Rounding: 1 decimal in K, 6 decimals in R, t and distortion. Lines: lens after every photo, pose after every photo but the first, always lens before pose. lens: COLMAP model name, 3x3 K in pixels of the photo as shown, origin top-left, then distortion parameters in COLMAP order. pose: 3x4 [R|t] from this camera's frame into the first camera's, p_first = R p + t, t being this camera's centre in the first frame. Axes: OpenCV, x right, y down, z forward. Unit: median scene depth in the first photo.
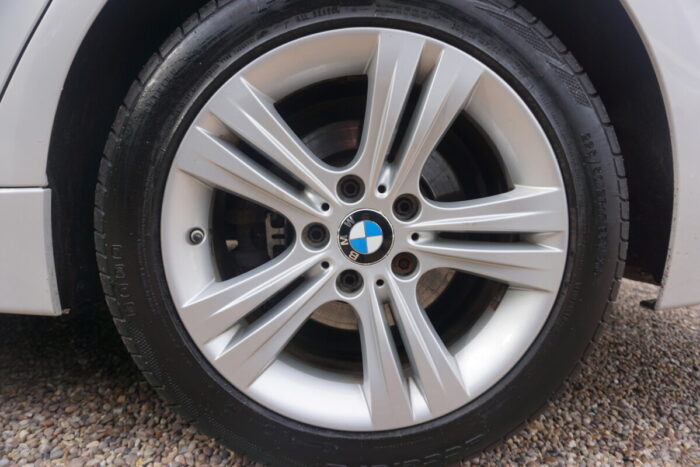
lens RADIAL K [[473.3, 0, 353.1], [0, 473.3, 228.5], [0, 0, 1]] dist [-0.034544, 0.026141]
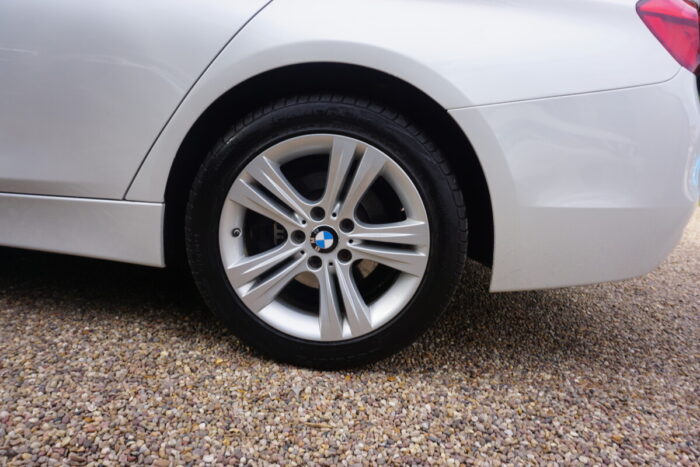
lens RADIAL K [[473.3, 0, 349.4], [0, 473.3, 228.1], [0, 0, 1]] dist [-0.034544, 0.026141]
pose [[0.994672, 0.075773, -0.069898, 0.253375], [-0.071443, 0.995485, 0.062496, -0.151691], [0.074318, -0.057169, 0.995595, -0.861883]]
